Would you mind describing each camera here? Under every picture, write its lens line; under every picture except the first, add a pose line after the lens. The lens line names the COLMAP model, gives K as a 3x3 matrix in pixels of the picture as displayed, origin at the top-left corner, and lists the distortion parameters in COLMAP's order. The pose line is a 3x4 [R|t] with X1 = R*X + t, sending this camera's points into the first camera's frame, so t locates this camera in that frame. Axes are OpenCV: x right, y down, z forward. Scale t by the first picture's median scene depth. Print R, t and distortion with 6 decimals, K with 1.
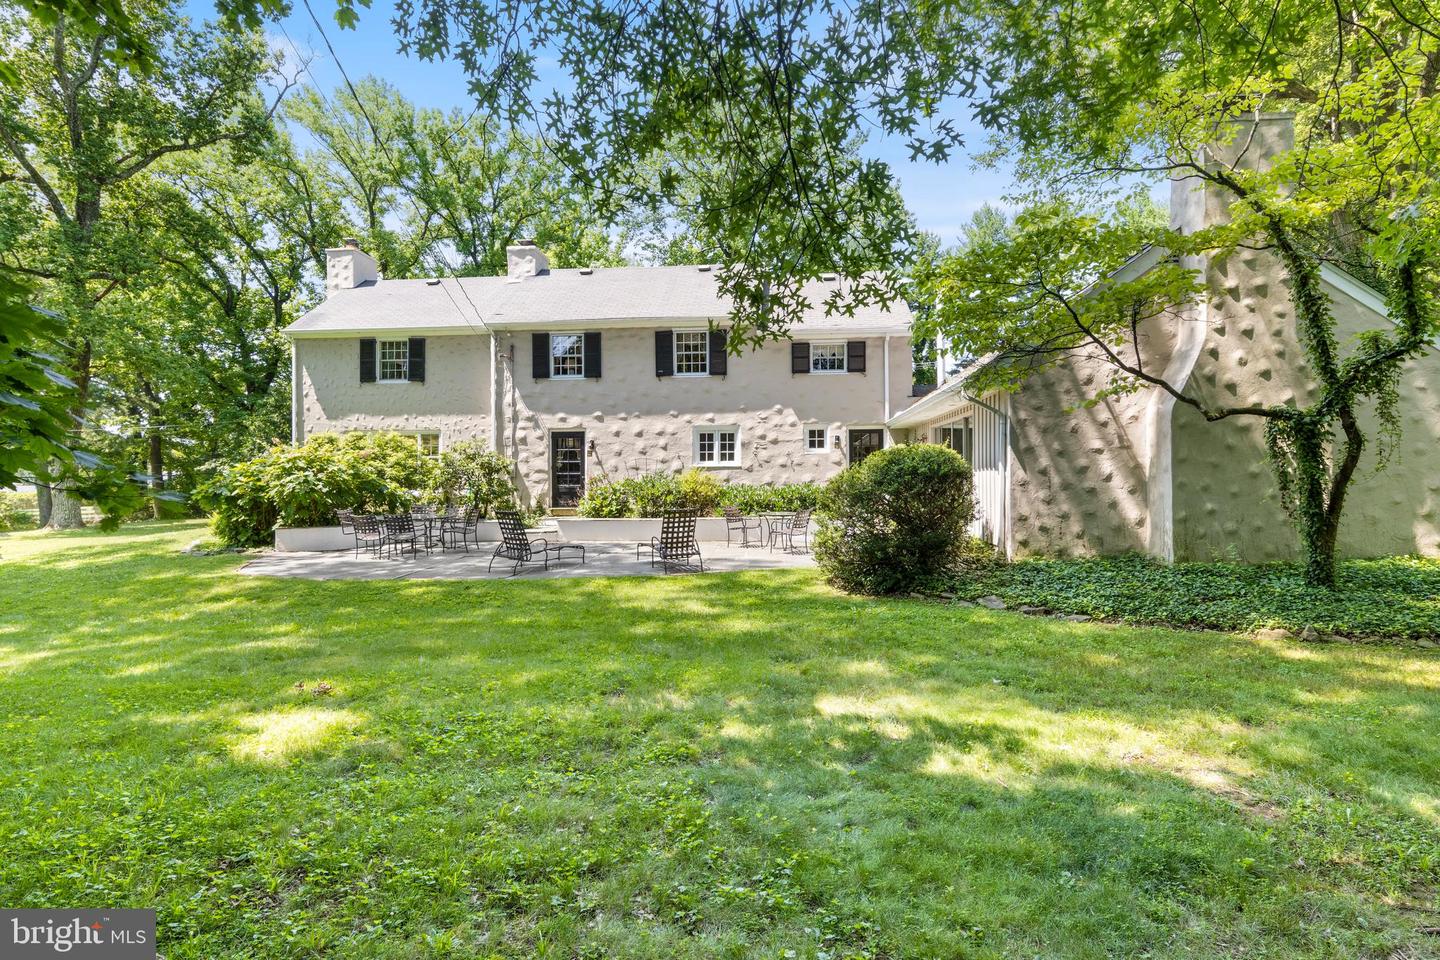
lens RADIAL K [[734.9, 0, 716.9], [0, 734.9, 474.1], [0, 0, 1]] dist [0.007780, -0.000970]
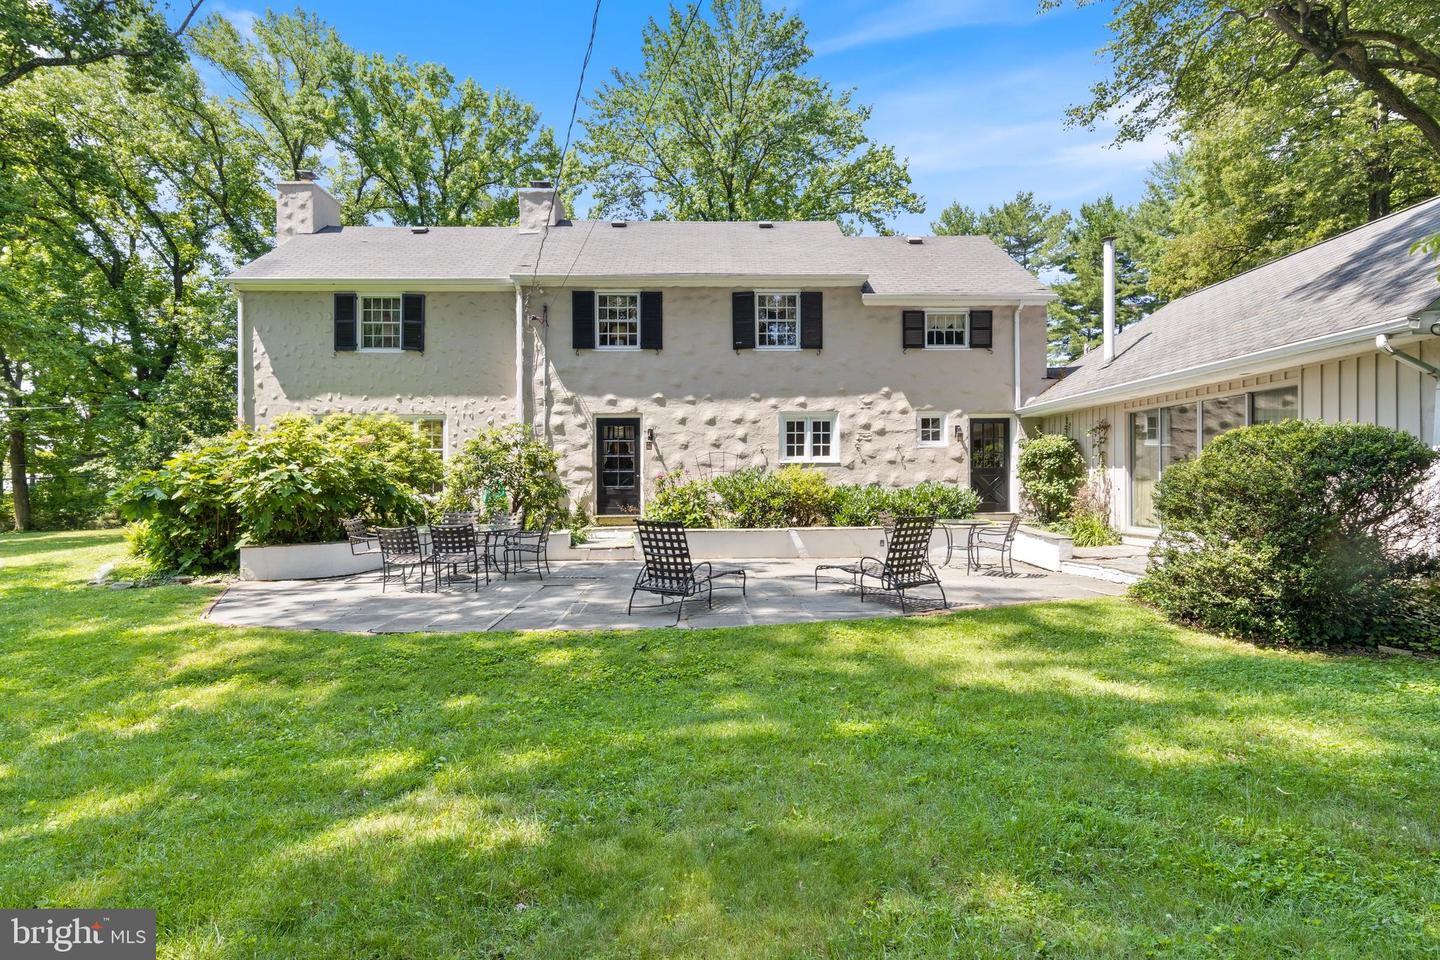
lens RADIAL K [[739.3, 0, 720.0], [0, 739.3, 480.0], [0, 0, 1]] dist [0.007181, -0.000762]
pose [[0.993432, 0.001275, 0.114417, -0.185748], [-0.001187, 0.999999, -0.000839, 0.008915], [-0.114418, 0.000698, 0.993432, 0.207053]]
